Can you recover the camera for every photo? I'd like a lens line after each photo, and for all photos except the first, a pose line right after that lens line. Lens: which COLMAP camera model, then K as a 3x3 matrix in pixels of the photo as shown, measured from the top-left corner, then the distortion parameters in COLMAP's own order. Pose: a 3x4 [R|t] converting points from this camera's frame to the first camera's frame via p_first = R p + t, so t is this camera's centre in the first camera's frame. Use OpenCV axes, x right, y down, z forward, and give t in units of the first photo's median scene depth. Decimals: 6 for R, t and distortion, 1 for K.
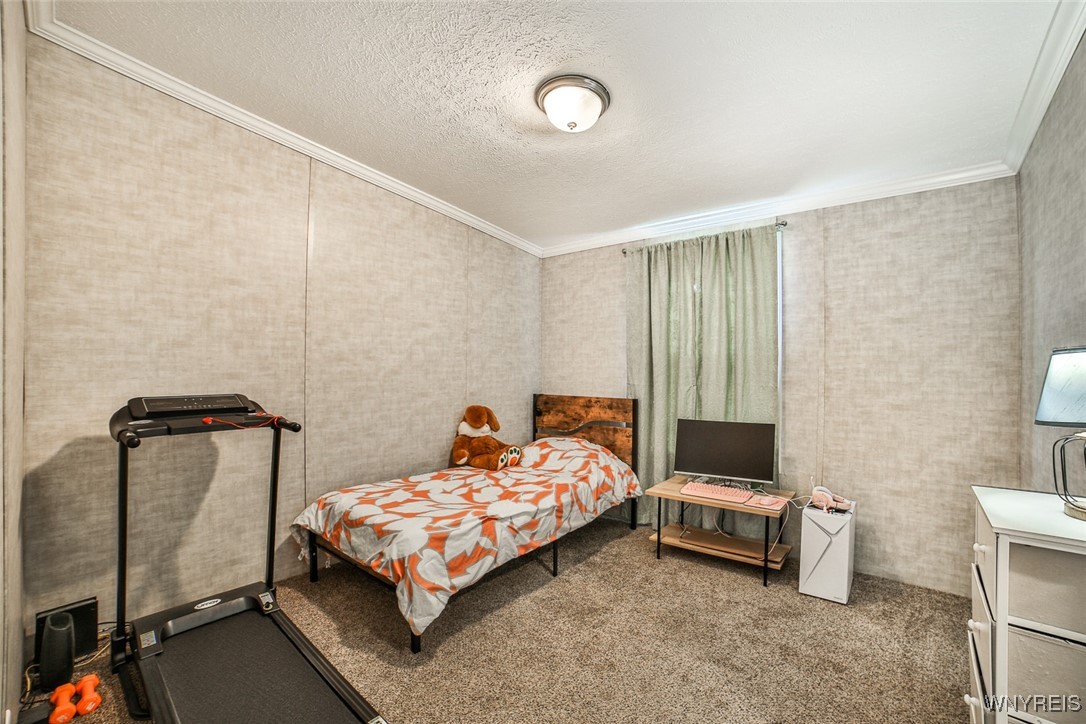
lens RADIAL K [[452.7, 0, 552.5], [0, 452.7, 362.5], [0, 0, 1]] dist [-0.102731, 0.037932]
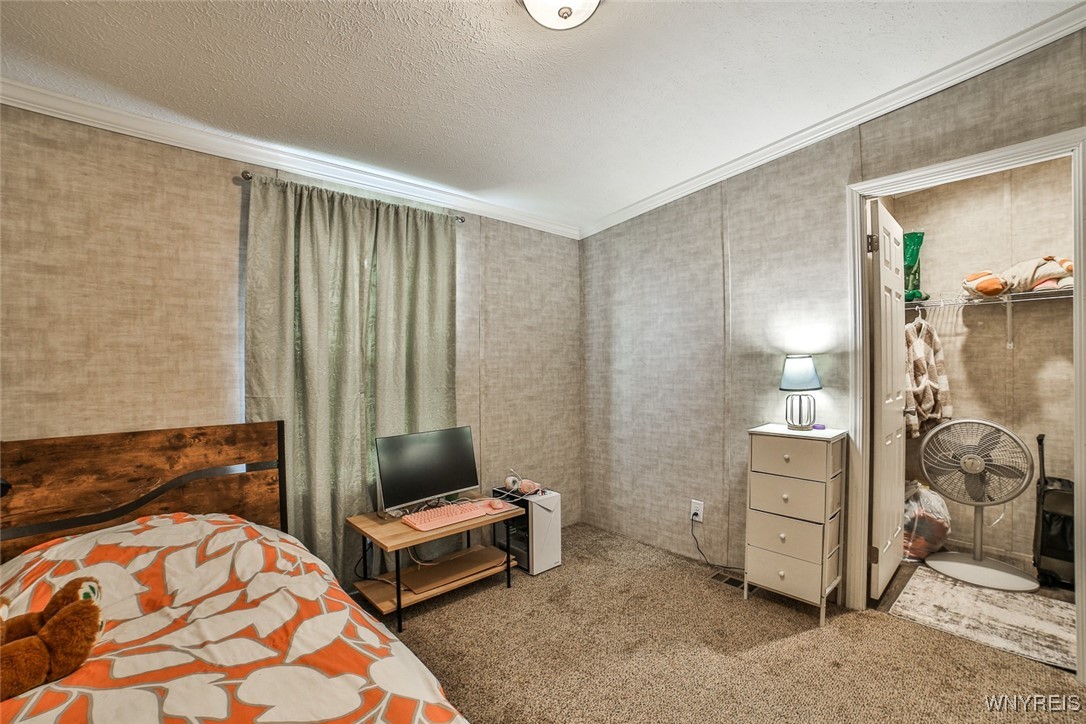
lens RADIAL K [[452.7, 0, 552.5], [0, 452.7, 362.5], [0, 0, 1]] dist [-0.102731, 0.037932]
pose [[0.176259, -0.004266, 0.984335, -0.413053], [-0.003448, 0.999982, 0.004952, -0.004735], [-0.984338, -0.004267, 0.176241, 0.624307]]
